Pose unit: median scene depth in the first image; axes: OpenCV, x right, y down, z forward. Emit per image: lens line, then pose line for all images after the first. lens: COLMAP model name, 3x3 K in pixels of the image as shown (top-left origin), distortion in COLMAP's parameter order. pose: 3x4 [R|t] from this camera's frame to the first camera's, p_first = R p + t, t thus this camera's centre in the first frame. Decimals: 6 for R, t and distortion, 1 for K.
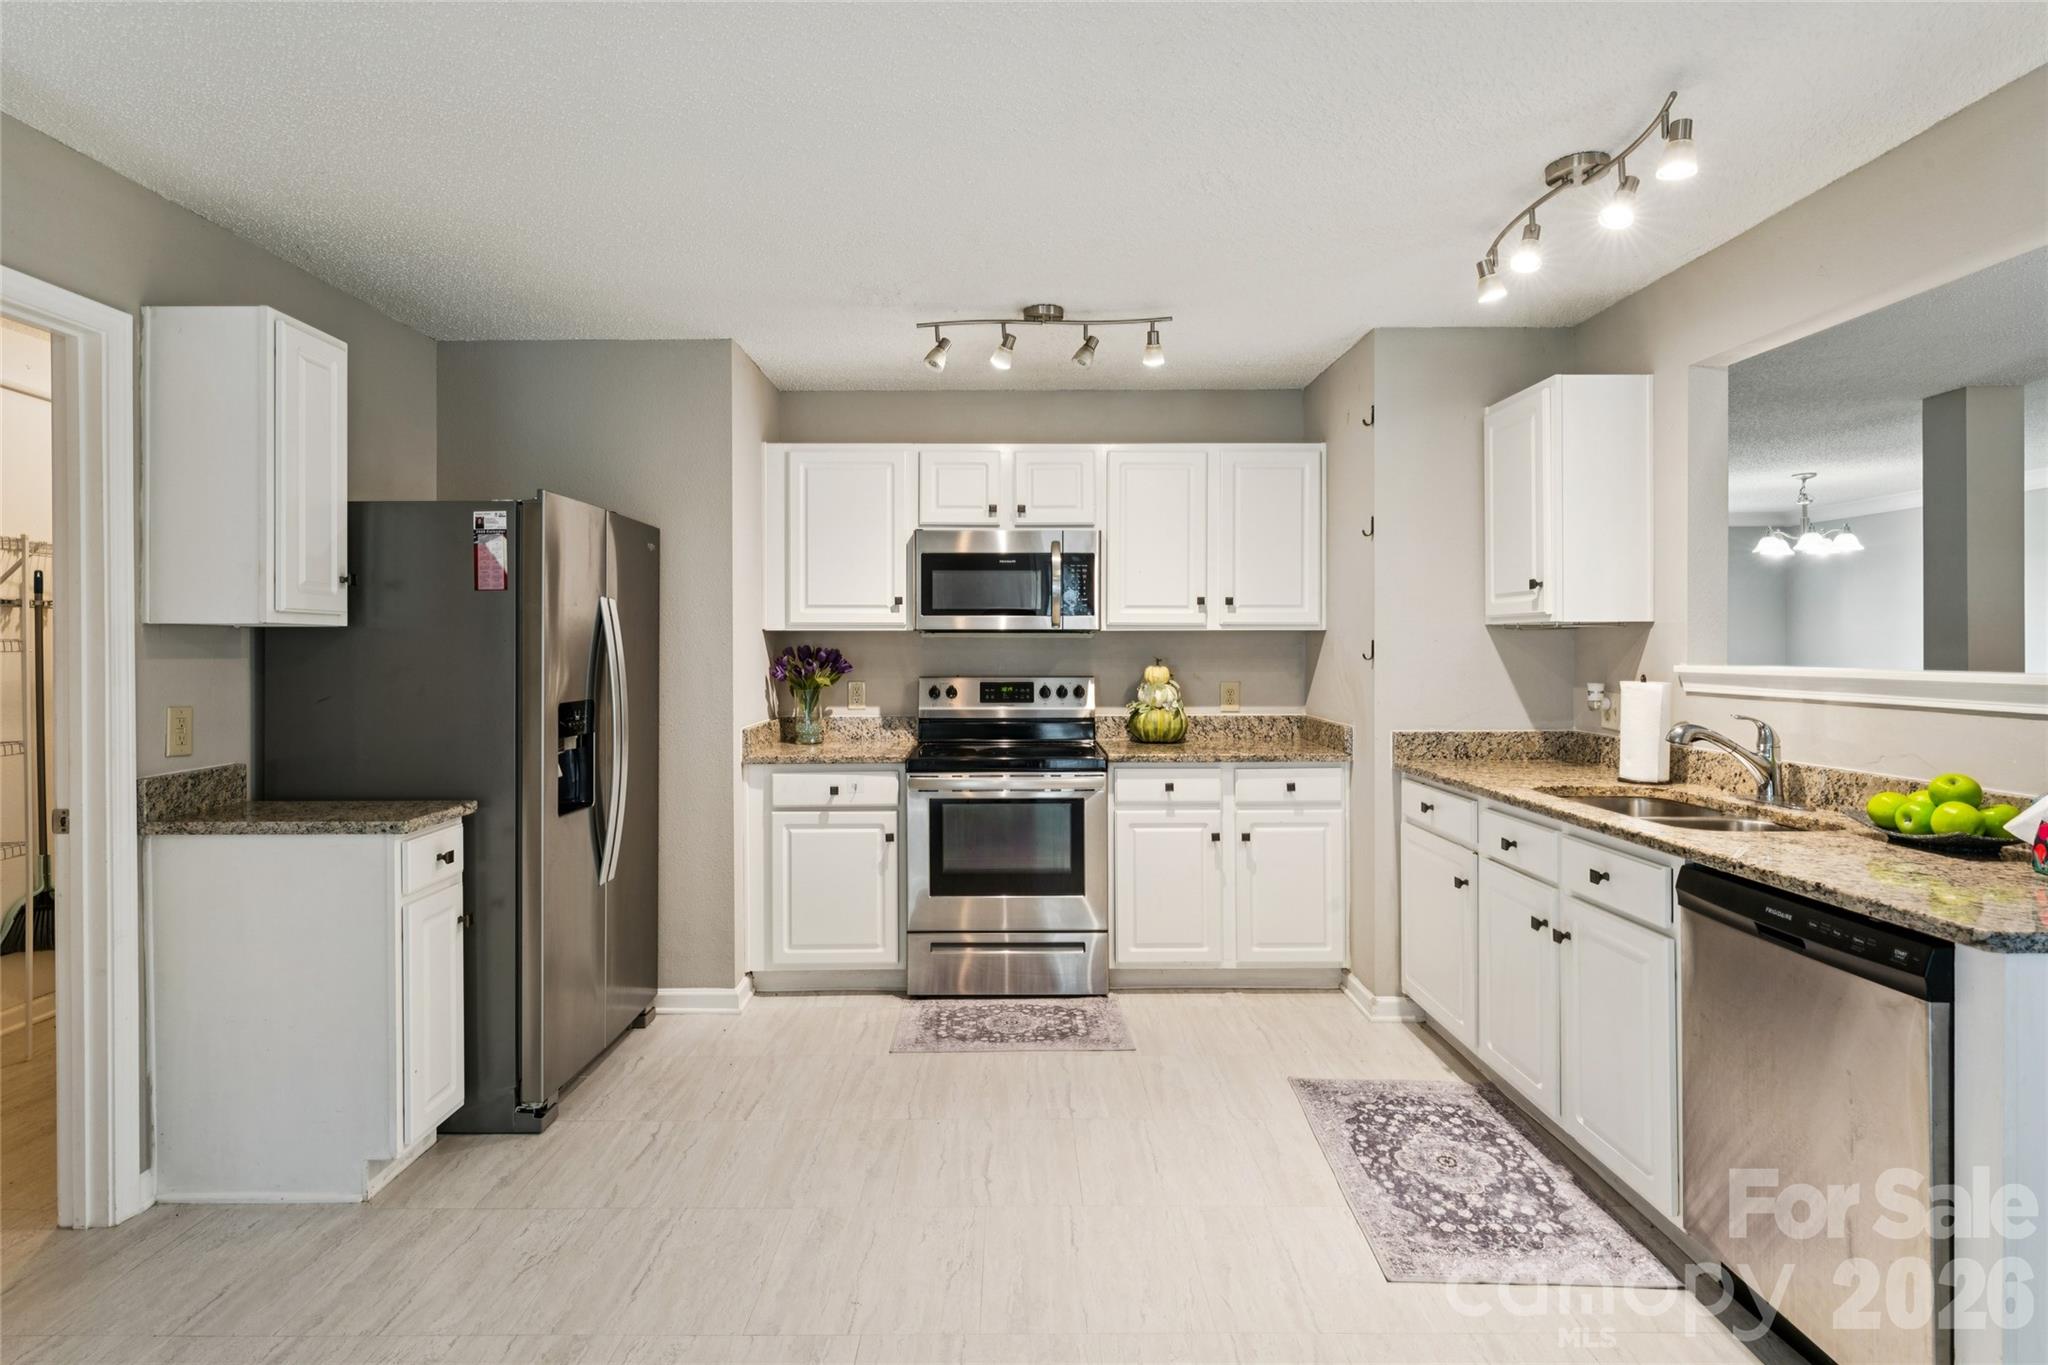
lens RADIAL K [[1055.6, 0, 992.3], [0, 1055.6, 643.3], [0, 0, 1]] dist [0.000269, -0.001742]
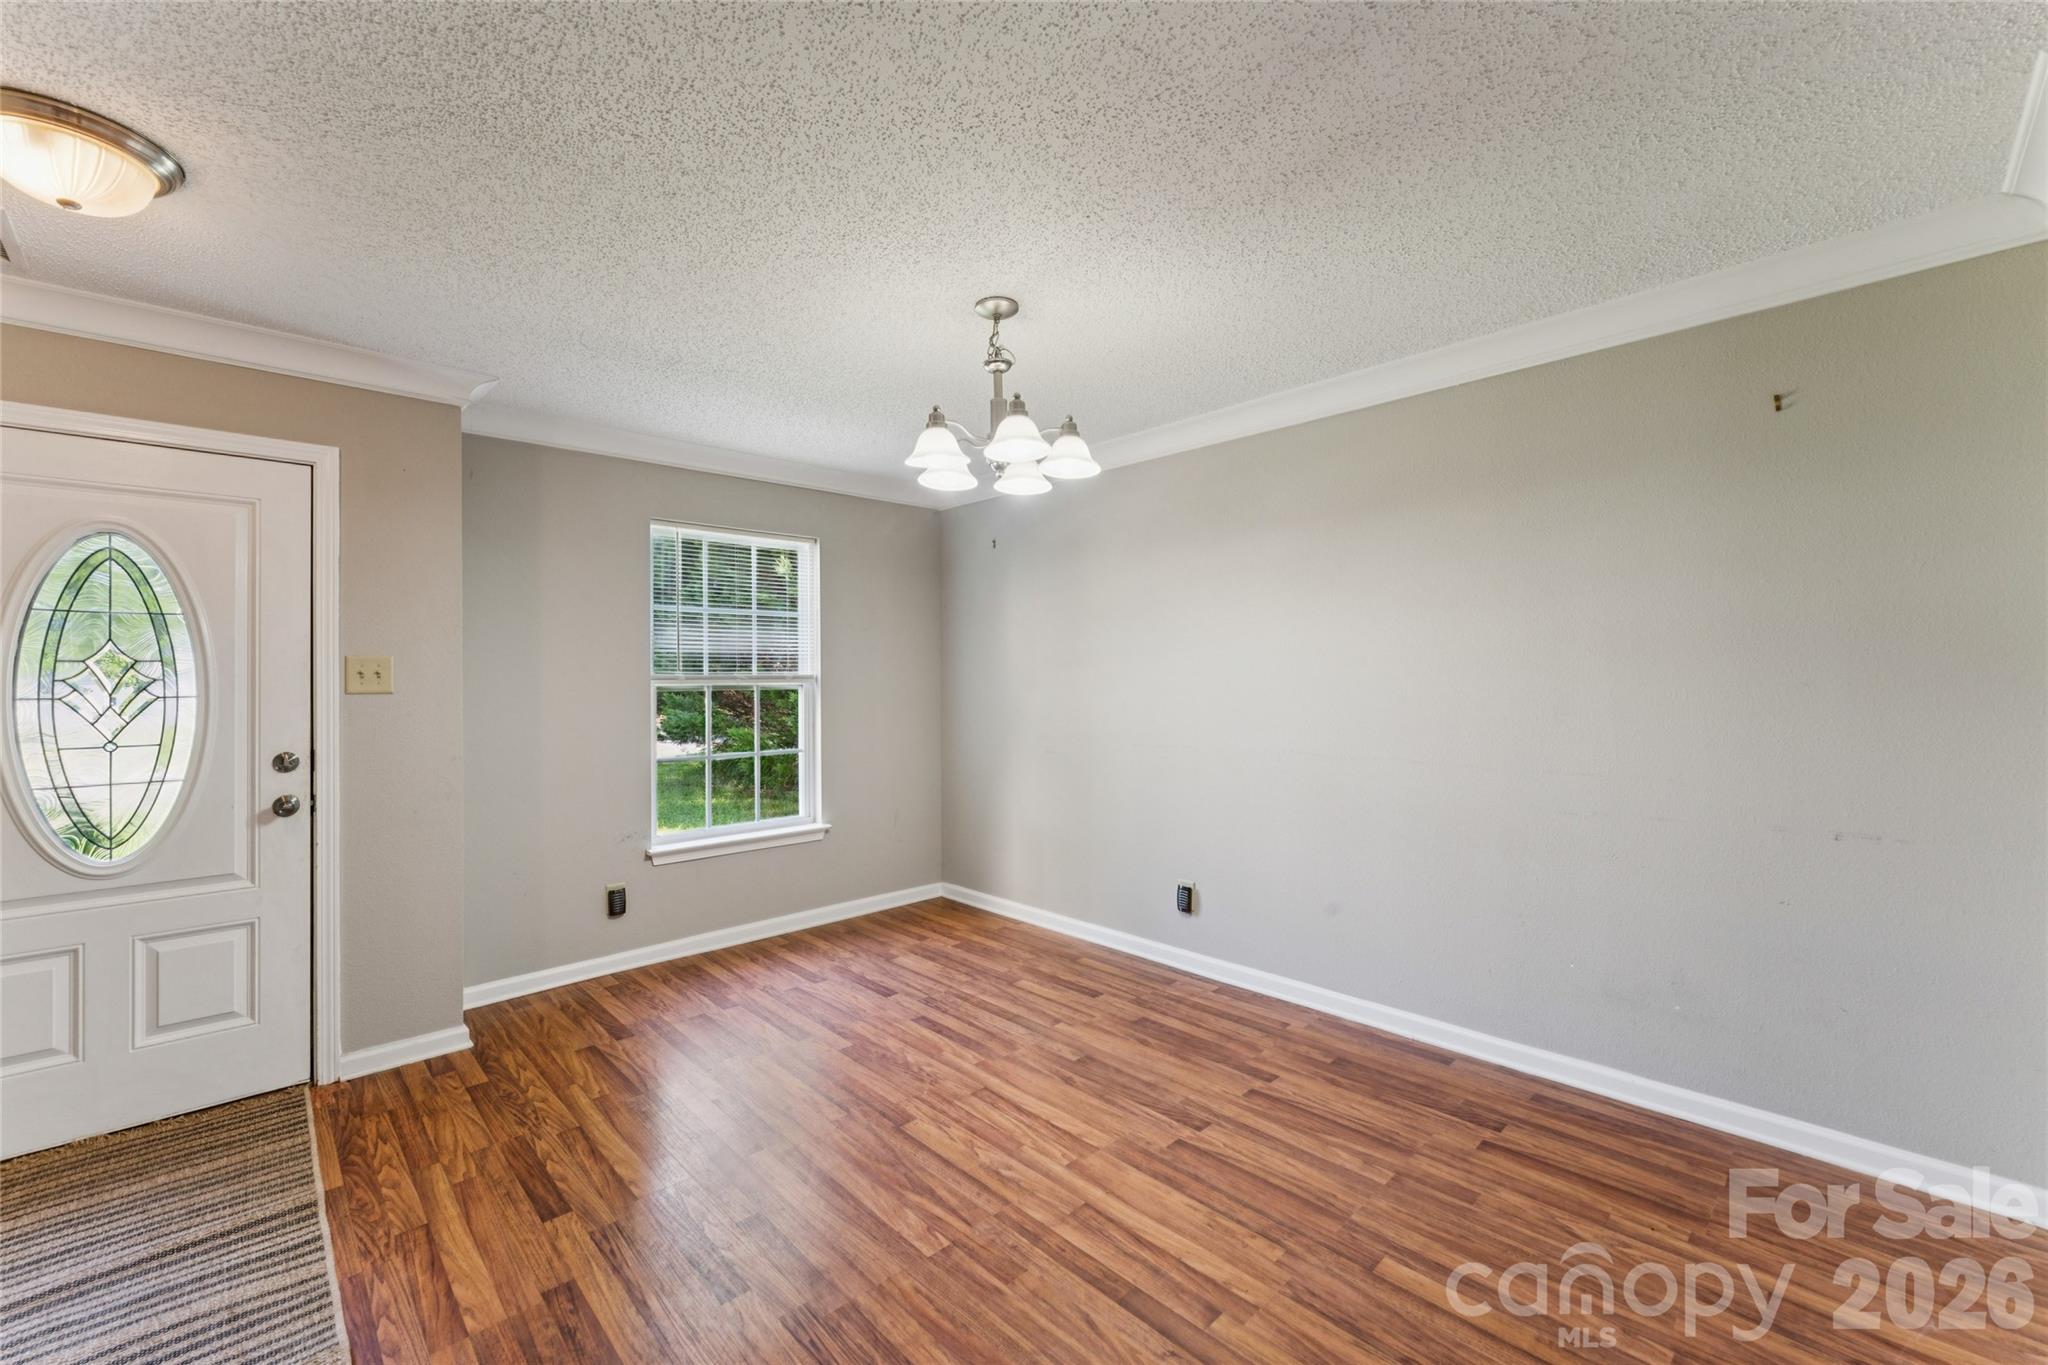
lens RADIAL K [[825.9, 0, 1010.6], [0, 825.9, 672.9], [0, 0, 1]] dist [-0.001550, -0.000409]
pose [[0.728001, -0.003945, 0.685565, 0.961430], [0.007102, 0.999973, -0.001788, -0.001107], [-0.685540, 0.006170, 0.728009, 1.340118]]
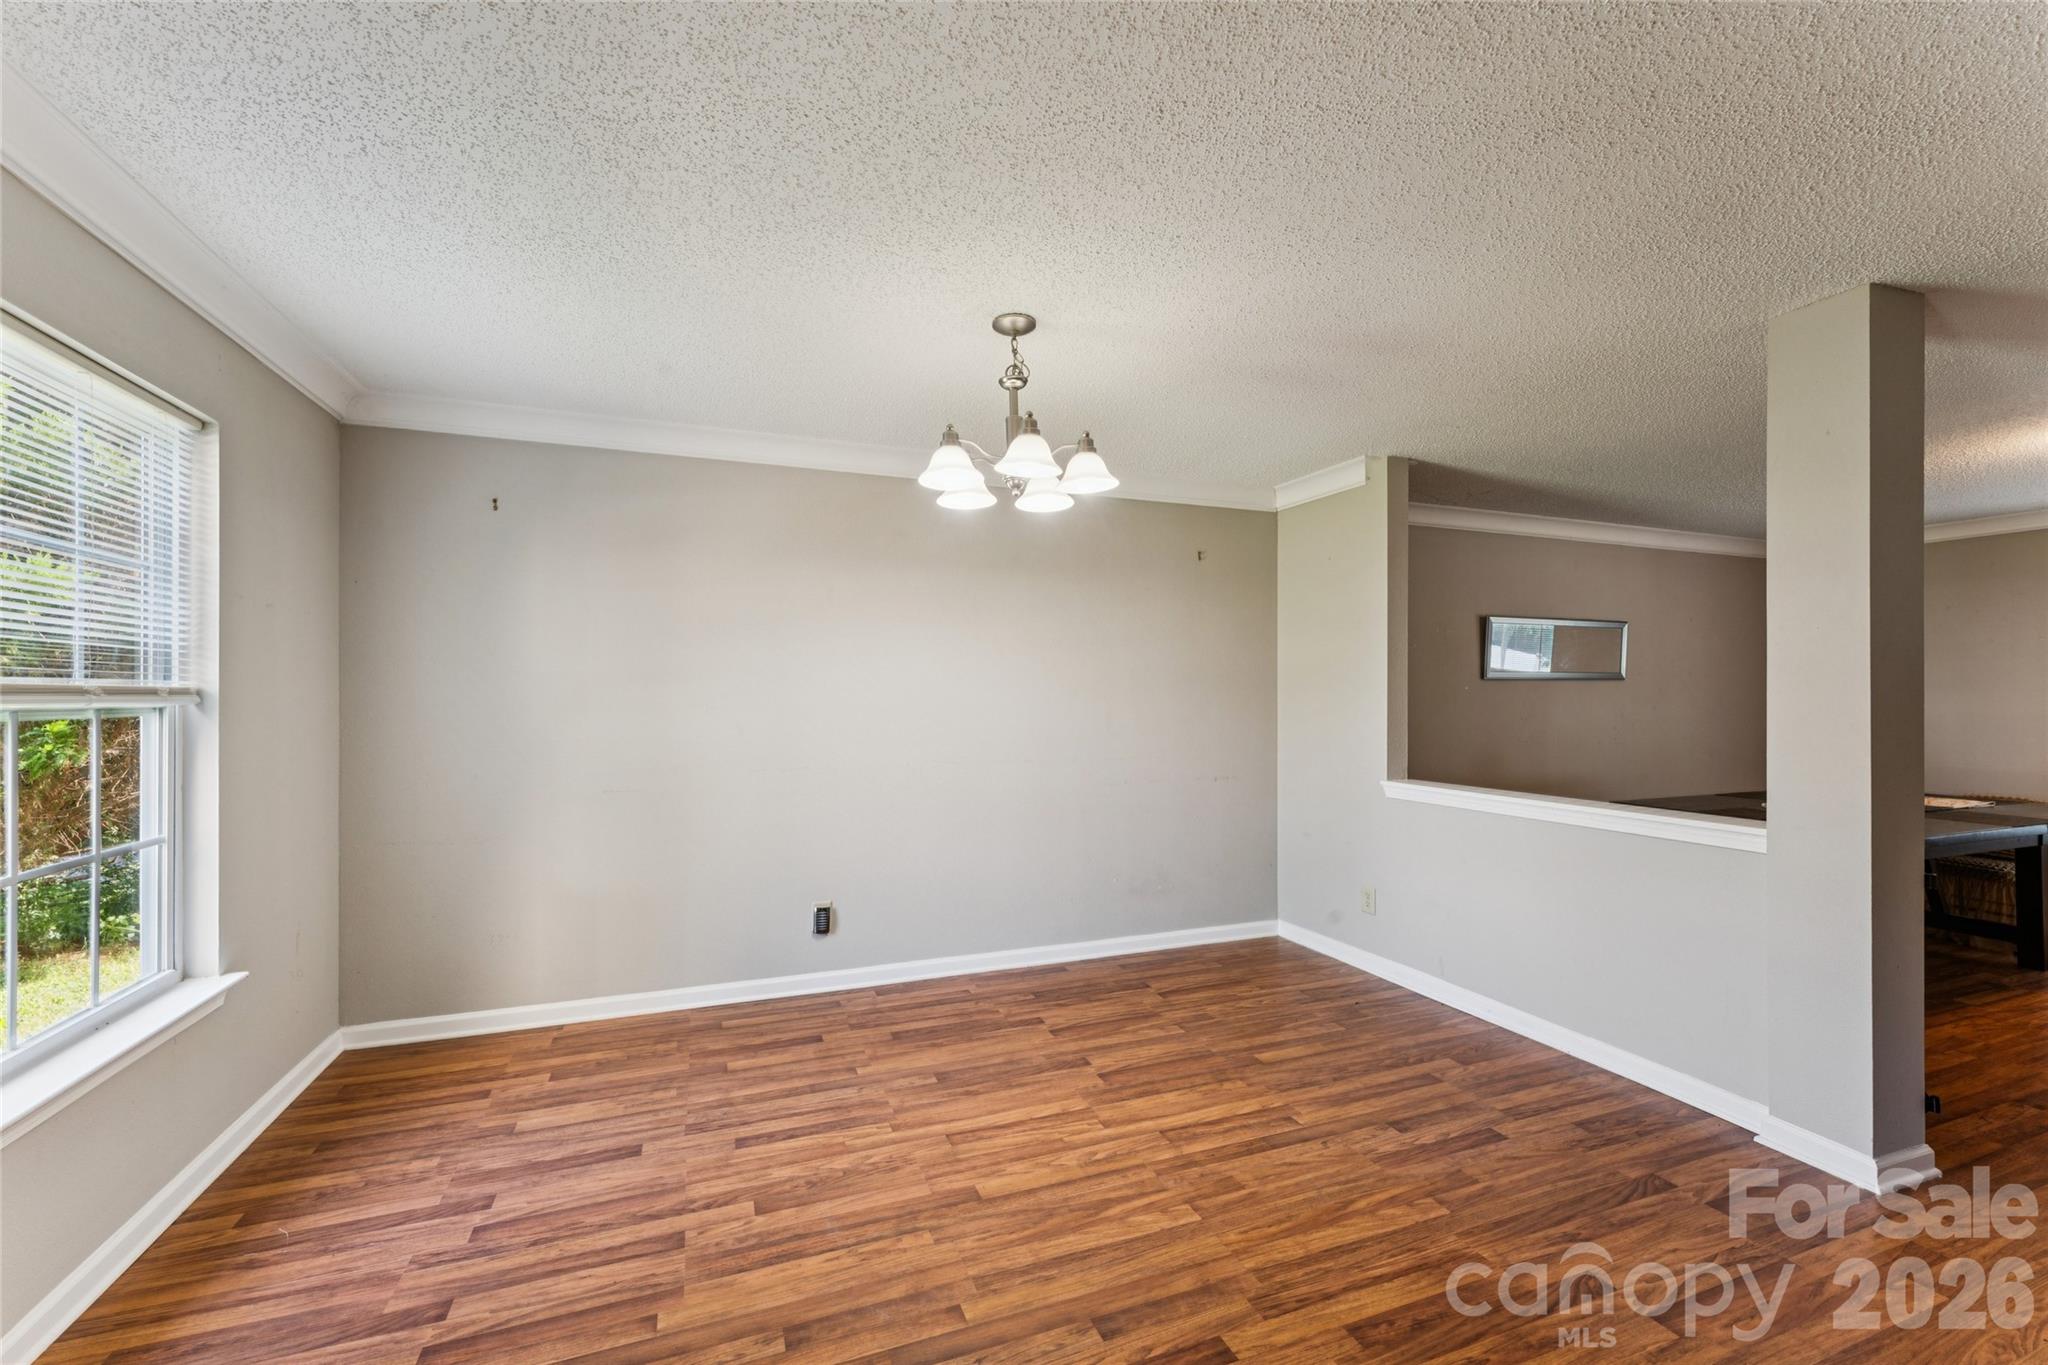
lens RADIAL K [[825.9, 0, 1012.8], [0, 825.9, 703.6], [0, 0, 1]] dist [-0.001550, -0.000409]
pose [[-0.354755, -0.011275, 0.934891, 0.800419], [-0.004581, 0.999936, 0.010321, 0.001309], [-0.934948, -0.000621, -0.354784, 2.048825]]
